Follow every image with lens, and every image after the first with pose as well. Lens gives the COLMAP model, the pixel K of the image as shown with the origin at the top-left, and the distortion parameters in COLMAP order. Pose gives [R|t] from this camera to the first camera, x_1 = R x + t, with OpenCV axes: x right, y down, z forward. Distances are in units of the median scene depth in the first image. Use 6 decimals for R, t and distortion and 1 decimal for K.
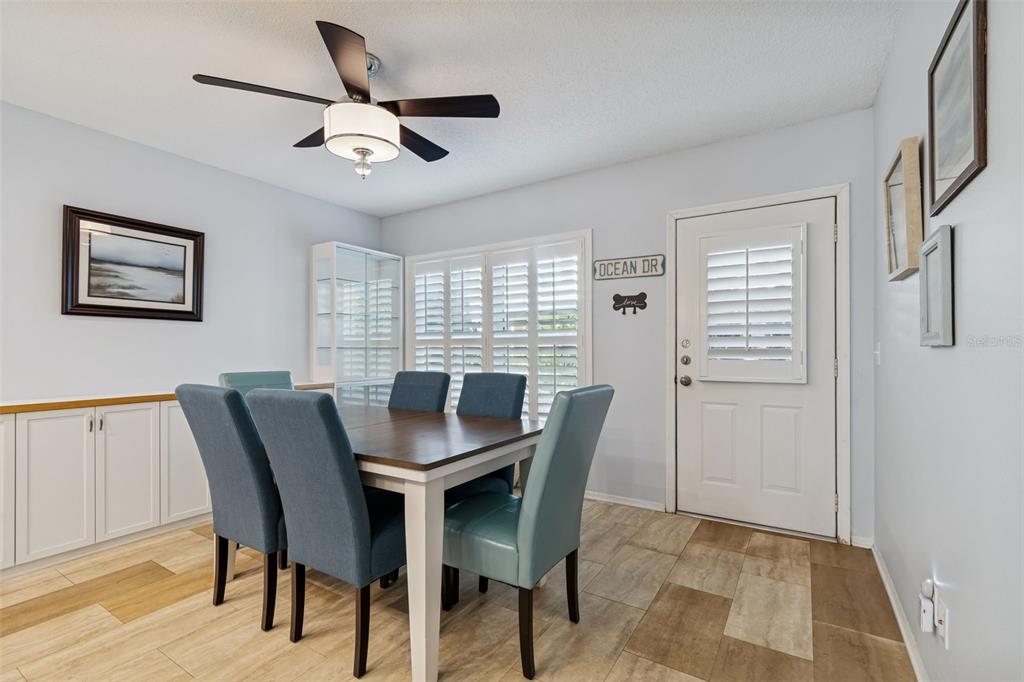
lens RADIAL K [[461.7, 0, 514.0], [0, 461.7, 345.3], [0, 0, 1]] dist [-0.000211, -0.000154]
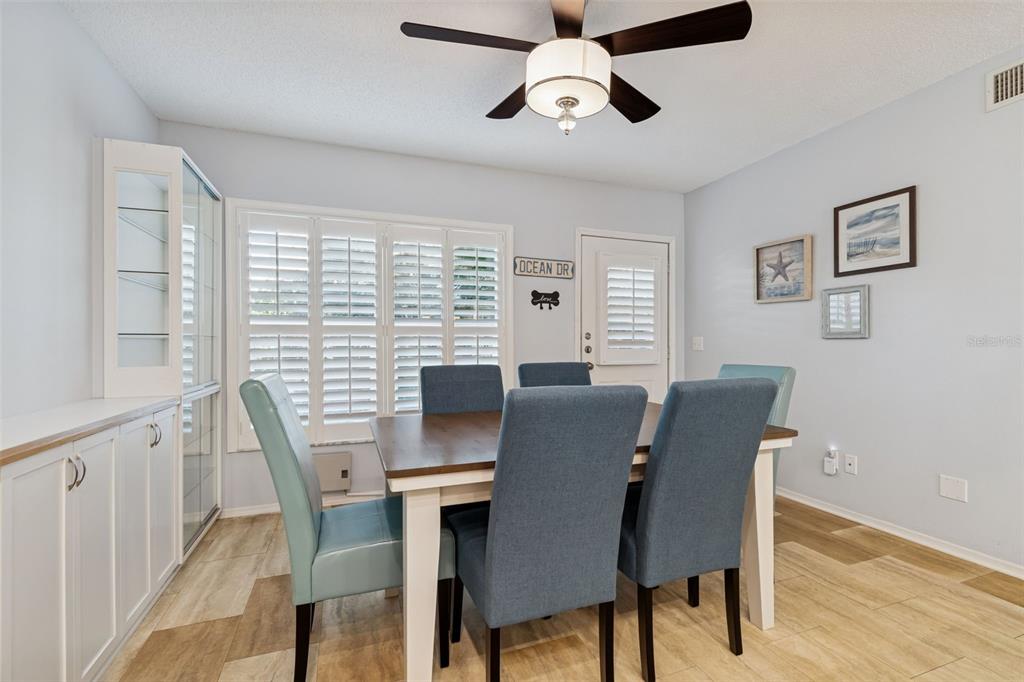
lens RADIAL K [[461.7, 0, 519.6], [0, 461.7, 343.8], [0, 0, 1]] dist [-0.000211, -0.000154]
pose [[0.598327, 0.001019, 0.801252, -0.699265], [-0.009466, 0.999938, 0.005797, 0.011153], [-0.801196, -0.011053, 0.598299, 0.375542]]
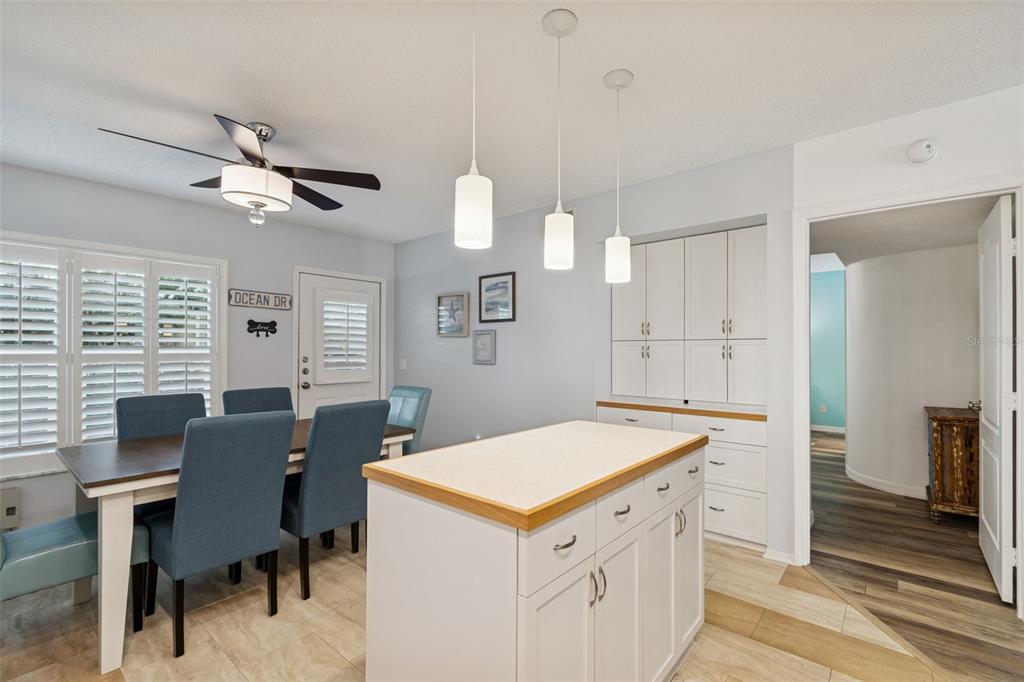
lens RADIAL K [[461.7, 0, 526.7], [0, 461.7, 346.9], [0, 0, 1]] dist [-0.000211, -0.000154]
pose [[0.125992, 0.007398, 0.992004, -0.923919], [-0.014899, 0.999874, -0.005565, -0.043363], [-0.991919, -0.014079, 0.126086, 0.119012]]
